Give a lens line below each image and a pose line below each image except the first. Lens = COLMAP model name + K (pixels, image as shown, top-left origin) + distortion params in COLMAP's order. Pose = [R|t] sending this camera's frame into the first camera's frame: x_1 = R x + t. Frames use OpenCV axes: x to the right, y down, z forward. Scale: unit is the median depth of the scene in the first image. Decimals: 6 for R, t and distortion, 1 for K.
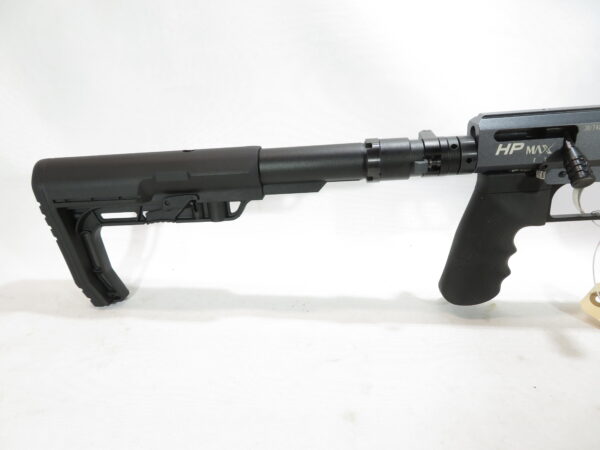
lens RADIAL K [[504.0, 0, 300.0], [0, 504.0, 225.0], [0, 0, 1]] dist [0.001963, -0.001451]
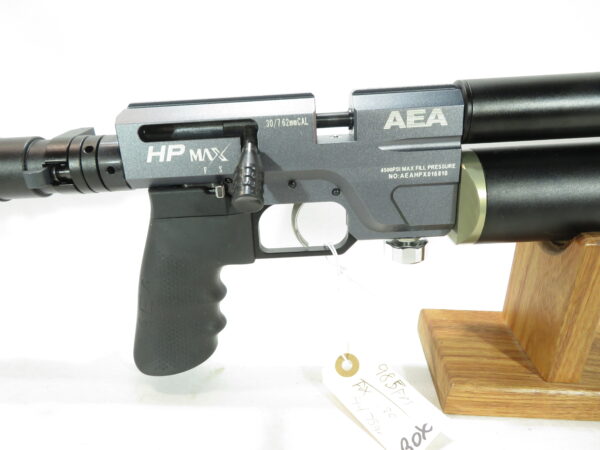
lens RADIAL K [[543.7, 0, 300.0], [0, 543.7, 225.0], [0, 0, 1]] dist [-0.000495, -0.003385]
pose [[0.998278, 0.001491, 0.058647, 0.501108], [-0.000179, 0.999750, -0.022371, -0.035257], [-0.058665, 0.022322, 0.998028, 0.240232]]
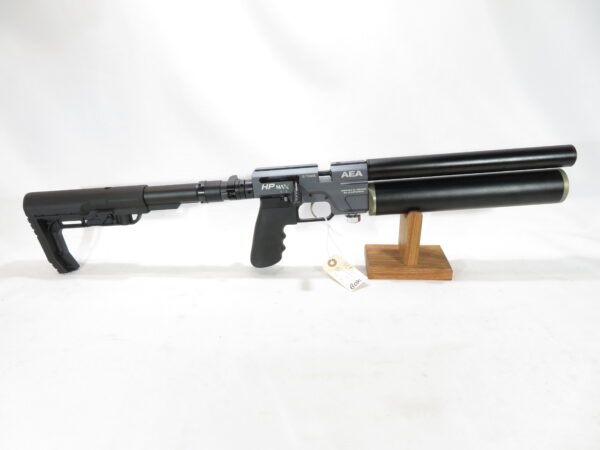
lens RADIAL K [[504.0, 0, 300.0], [0, 504.0, 225.0], [0, 0, 1]] dist [0.001963, -0.001451]
pose [[0.999015, -0.017499, 0.040777, 0.415322], [0.017169, 0.999817, 0.008427, -0.012087], [-0.040917, -0.007719, 0.999133, -0.908445]]
